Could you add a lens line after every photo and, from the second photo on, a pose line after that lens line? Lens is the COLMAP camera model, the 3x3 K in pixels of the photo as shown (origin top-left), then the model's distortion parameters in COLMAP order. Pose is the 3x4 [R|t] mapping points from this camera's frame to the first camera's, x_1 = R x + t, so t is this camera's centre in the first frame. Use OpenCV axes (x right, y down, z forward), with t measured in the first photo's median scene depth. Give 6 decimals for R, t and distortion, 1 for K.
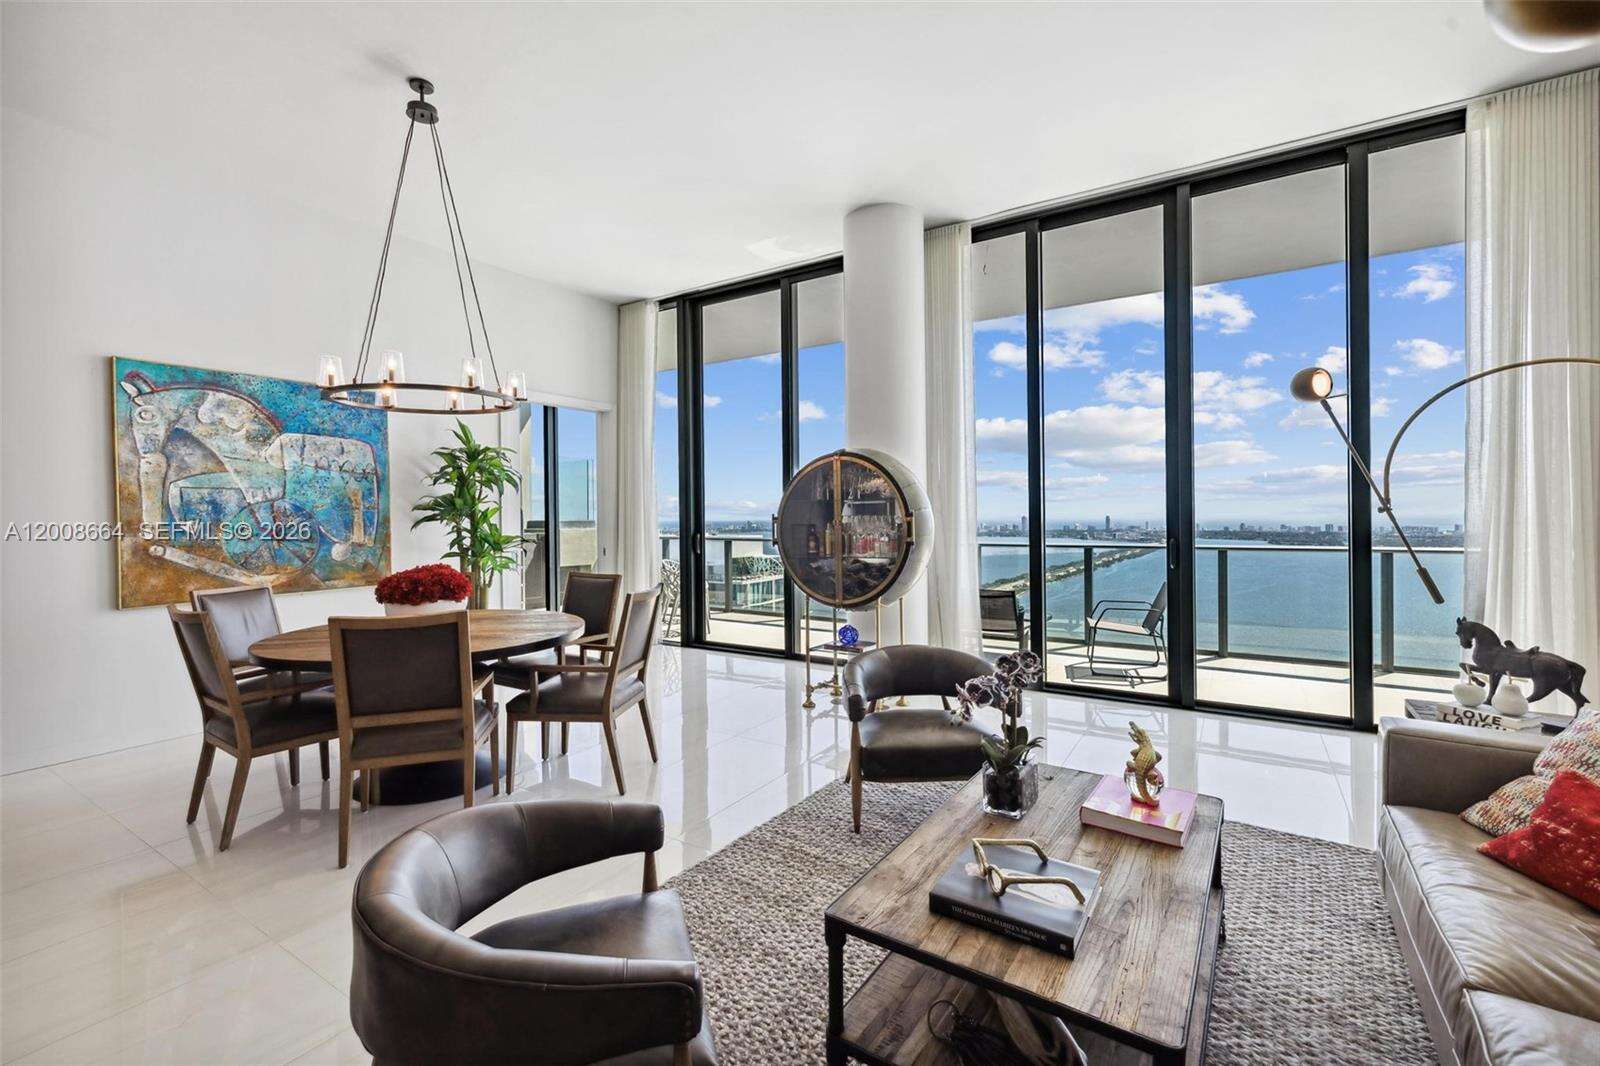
lens RADIAL K [[686.2, 0, 795.9], [0, 686.2, 519.1], [0, 0, 1]] dist [0.002212, -0.000062]
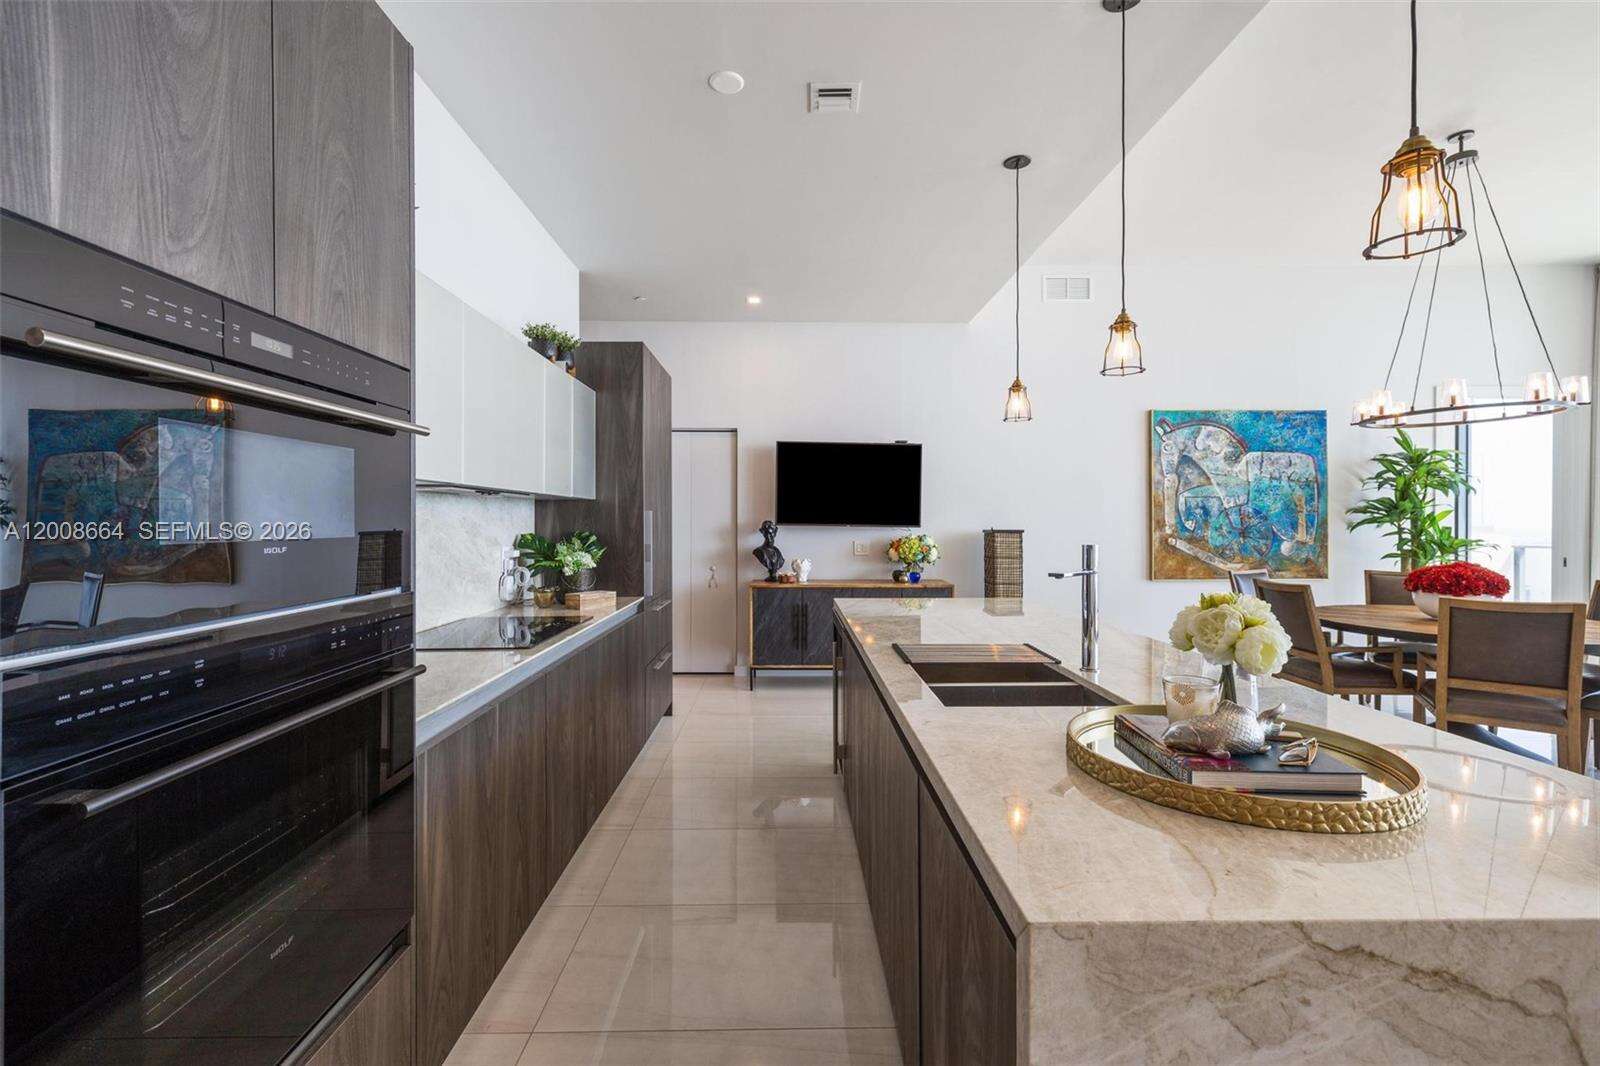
lens RADIAL K [[686.2, 0, 798.0], [0, 686.2, 526.5], [0, 0, 1]] dist [0.002212, -0.000062]
pose [[0.560825, 0.017117, -0.827757, -0.165968], [-0.010868, 0.999852, 0.013313, 0.003869], [0.827863, 0.001530, 0.560929, -0.416200]]
